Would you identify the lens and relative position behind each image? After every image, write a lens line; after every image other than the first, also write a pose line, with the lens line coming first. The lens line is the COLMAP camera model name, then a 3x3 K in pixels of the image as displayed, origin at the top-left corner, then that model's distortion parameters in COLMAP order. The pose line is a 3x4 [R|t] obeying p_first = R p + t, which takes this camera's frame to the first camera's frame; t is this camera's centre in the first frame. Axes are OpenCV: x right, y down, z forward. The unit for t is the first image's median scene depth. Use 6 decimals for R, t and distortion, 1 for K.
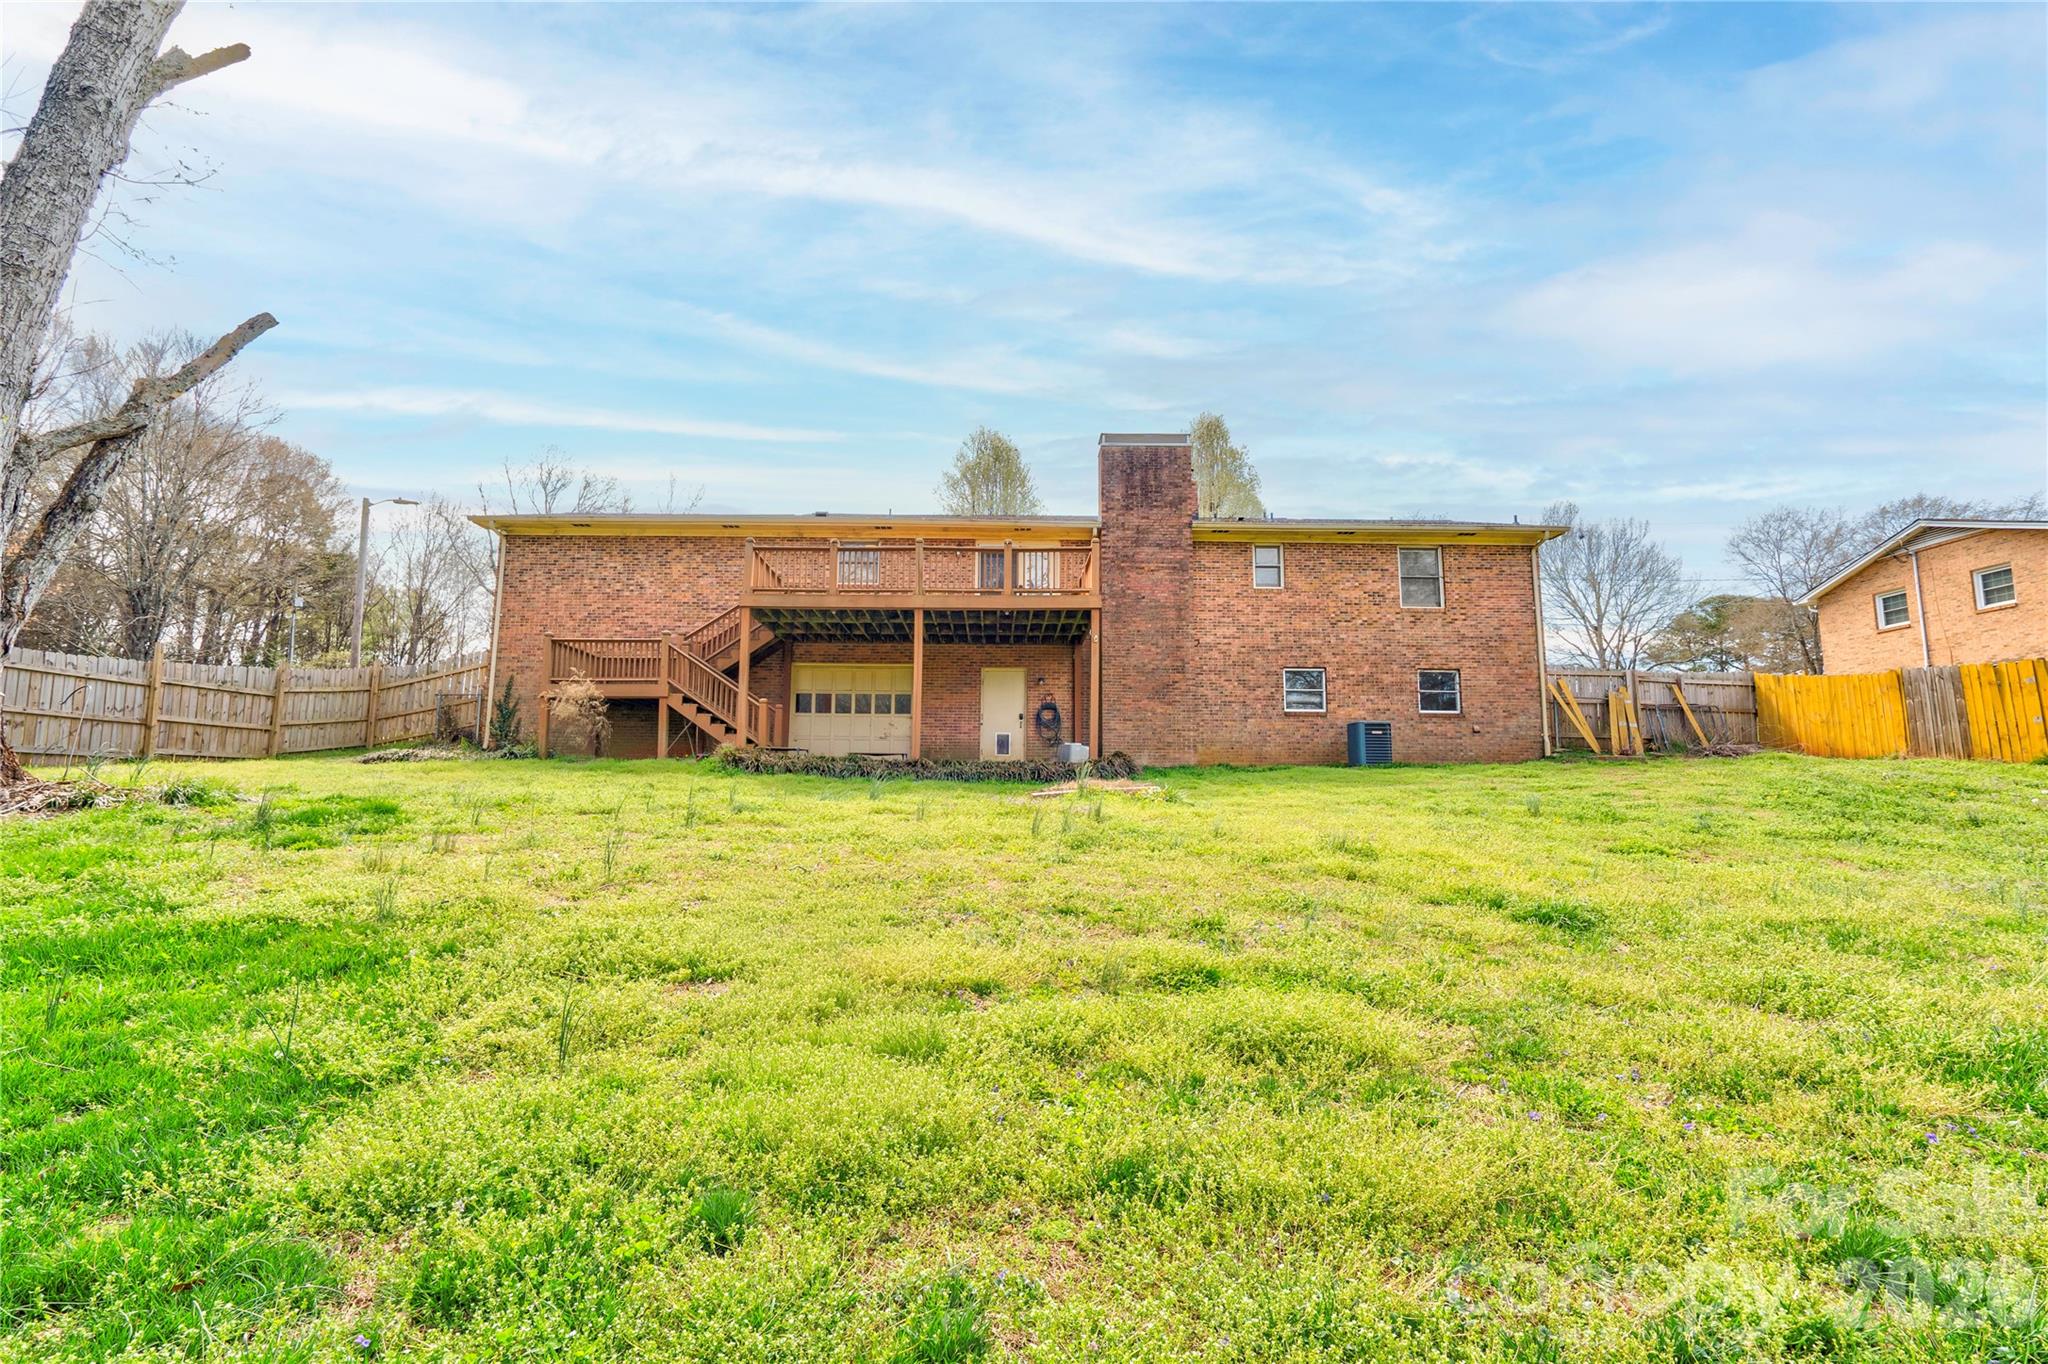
lens RADIAL K [[948.5, 0, 1022.2], [0, 948.5, 664.2], [0, 0, 1]] dist [-0.003667, 0.006919]
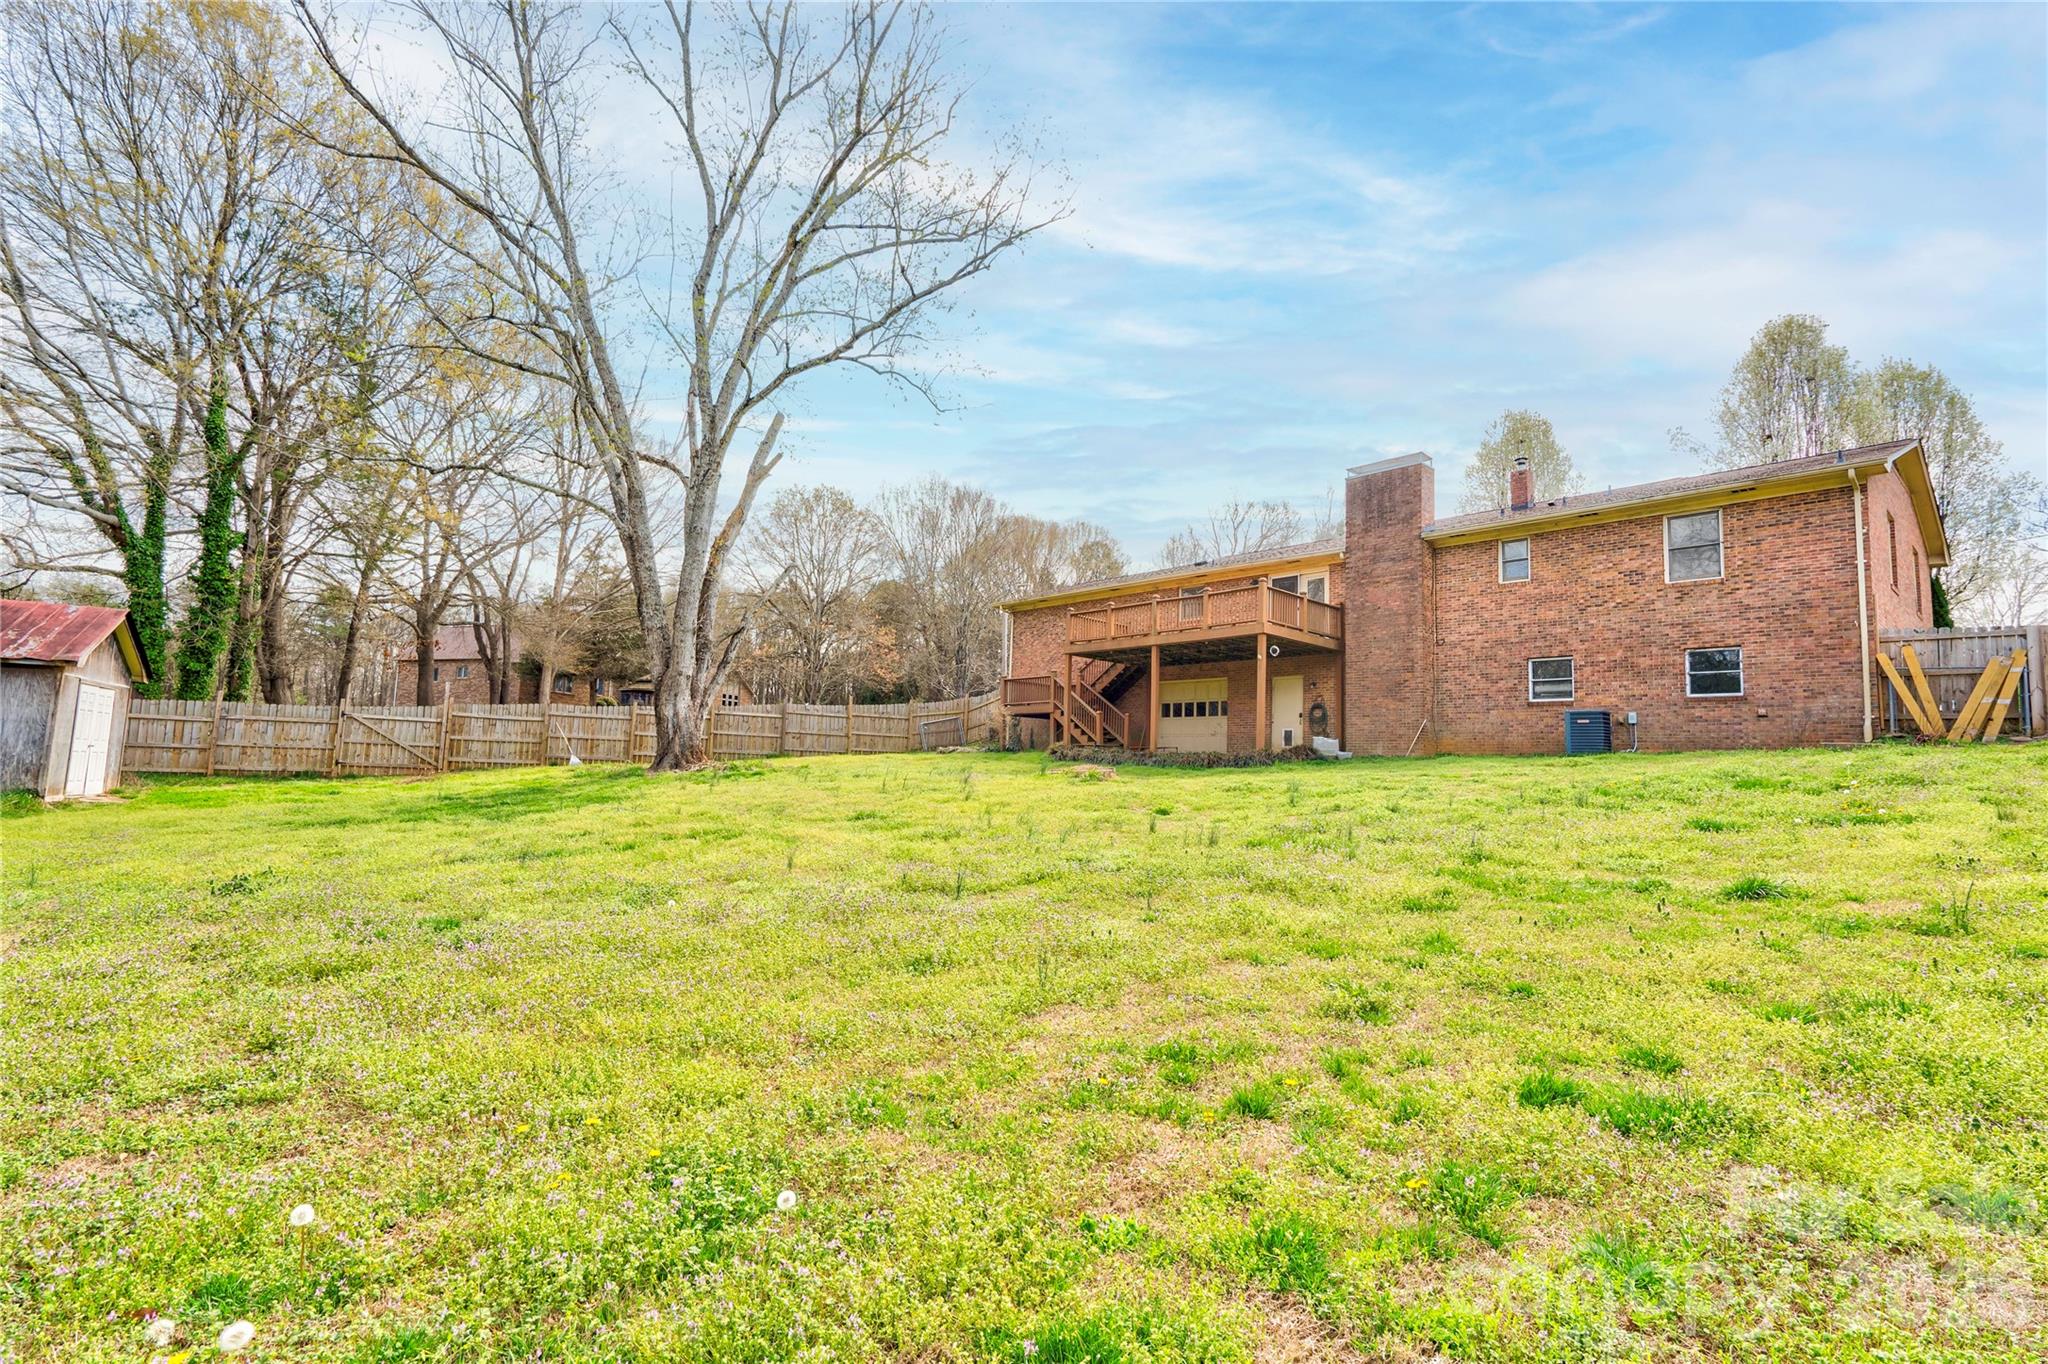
lens RADIAL K [[948.5, 0, 1015.7], [0, 948.5, 673.5], [0, 0, 1]] dist [-0.003667, 0.006919]
pose [[0.666911, -0.064606, -0.742331, 0.664497], [0.080257, 0.996667, -0.014639, -0.009842], [0.740802, -0.049814, 0.669874, -0.090423]]
